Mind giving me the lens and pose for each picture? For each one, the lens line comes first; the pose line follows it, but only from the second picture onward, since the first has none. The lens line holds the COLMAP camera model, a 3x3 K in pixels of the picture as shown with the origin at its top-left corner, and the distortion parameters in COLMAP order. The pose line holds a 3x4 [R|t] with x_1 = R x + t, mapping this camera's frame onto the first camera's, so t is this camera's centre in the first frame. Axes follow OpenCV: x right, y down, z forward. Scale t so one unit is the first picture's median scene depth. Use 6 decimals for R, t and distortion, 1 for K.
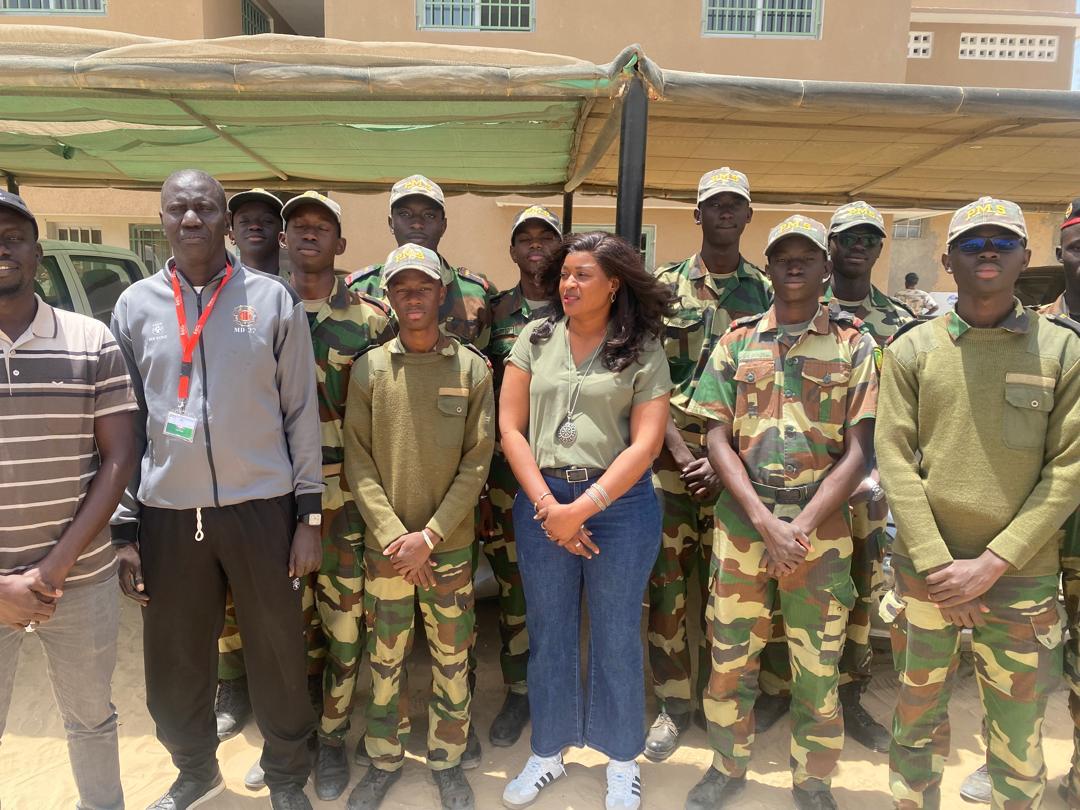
lens RADIAL K [[844.3, 0, 555.7], [0, 844.3, 364.3], [0, 0, 1]] dist [0.017833, -0.007159]
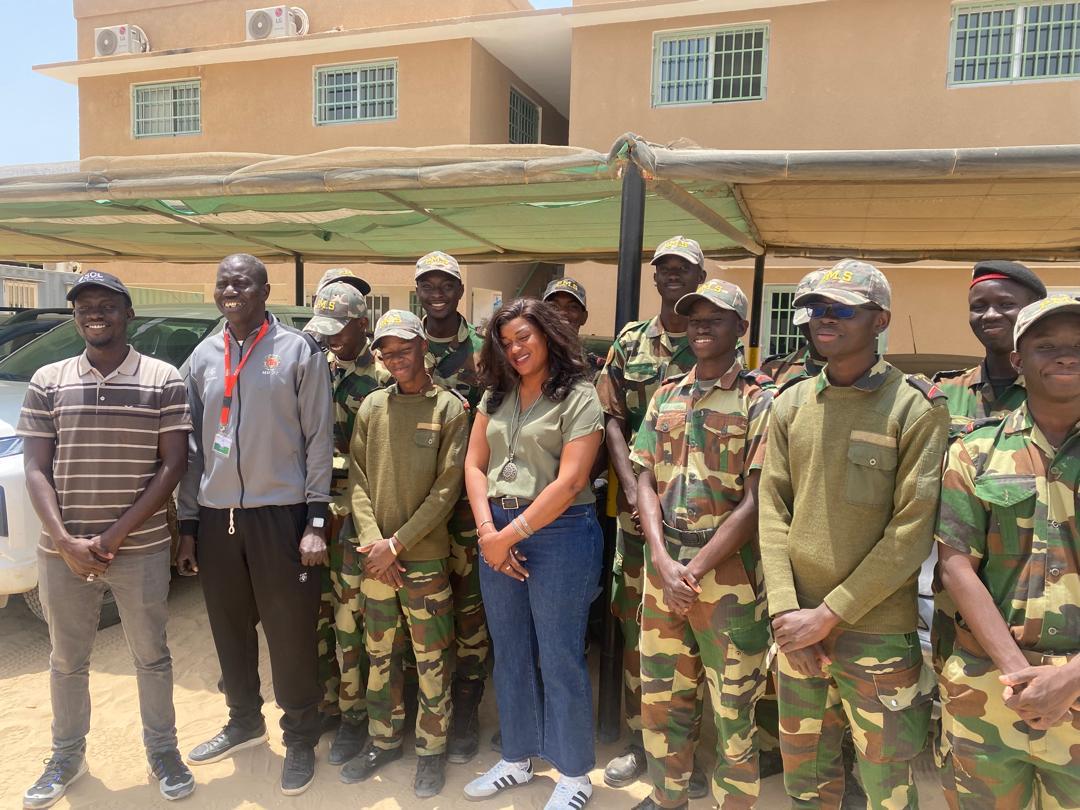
lens RADIAL K [[845.4, 0, 568.3], [0, 845.4, 357.6], [0, 0, 1]] dist [0.014391, -0.002267]
pose [[0.942778, 0.014947, -0.333087, 0.483286], [-0.041414, 0.996508, -0.072501, 0.010150], [0.330840, 0.082147, 0.940105, -0.082393]]
